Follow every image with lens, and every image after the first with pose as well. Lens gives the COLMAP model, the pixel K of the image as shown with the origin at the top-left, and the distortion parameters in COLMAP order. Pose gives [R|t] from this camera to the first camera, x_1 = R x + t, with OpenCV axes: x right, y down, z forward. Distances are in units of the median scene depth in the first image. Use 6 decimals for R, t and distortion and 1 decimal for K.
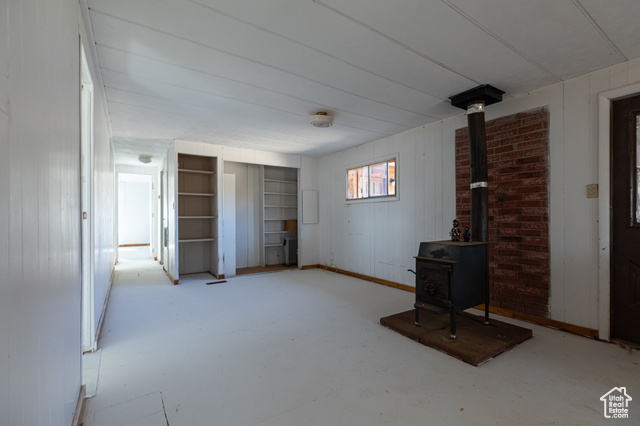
lens RADIAL K [[295.2, 0, 320.1], [0, 295.2, 218.4], [0, 0, 1]] dist [0.003501, 0.000152]
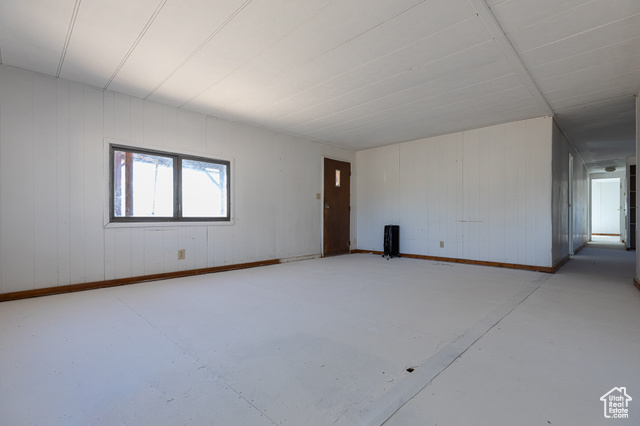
lens RADIAL K [[295.2, 0, 319.9], [0, 295.2, 215.6], [0, 0, 1]] dist [0.003501, 0.000152]
pose [[0.205328, -0.002756, -0.978689, 0.610324], [-0.001512, 0.999994, -0.003133, 0.041553], [0.978692, 0.002123, 0.205322, -0.790990]]
